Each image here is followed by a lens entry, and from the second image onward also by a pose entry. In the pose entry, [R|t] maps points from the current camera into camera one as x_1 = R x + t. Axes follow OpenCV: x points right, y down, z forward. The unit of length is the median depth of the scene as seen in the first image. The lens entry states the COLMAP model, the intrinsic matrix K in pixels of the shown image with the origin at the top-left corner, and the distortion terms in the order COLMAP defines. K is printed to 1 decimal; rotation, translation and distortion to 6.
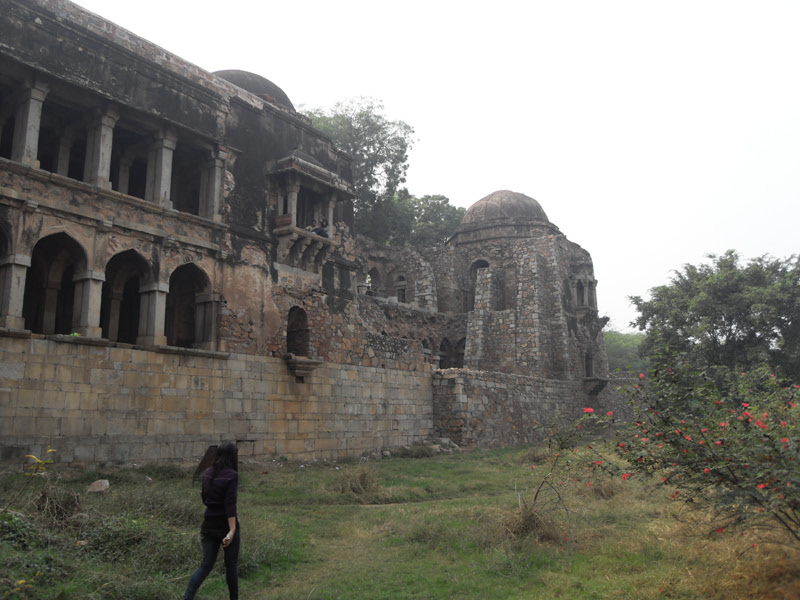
lens RADIAL K [[654.4, 0, 401.4], [0, 654.4, 299.7], [0, 0, 1]] dist [-0.068187, 0.001639]
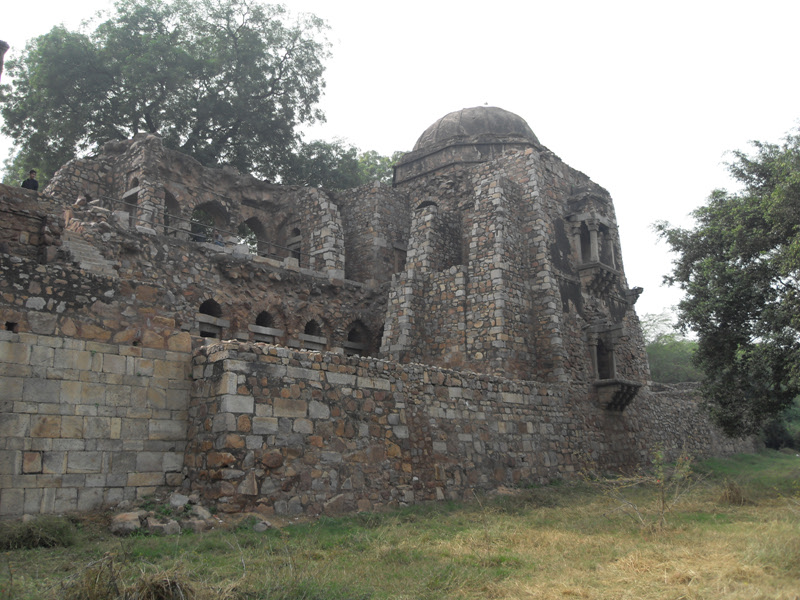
lens RADIAL K [[654.4, 0, 398.5], [0, 654.4, 300.0], [0, 0, 1]] dist [-0.068187, 0.001639]
pose [[0.991873, -0.038149, -0.121376, 0.186336], [0.031654, 0.997984, -0.055003, 0.077050], [0.123229, 0.050714, 0.991082, 0.404620]]
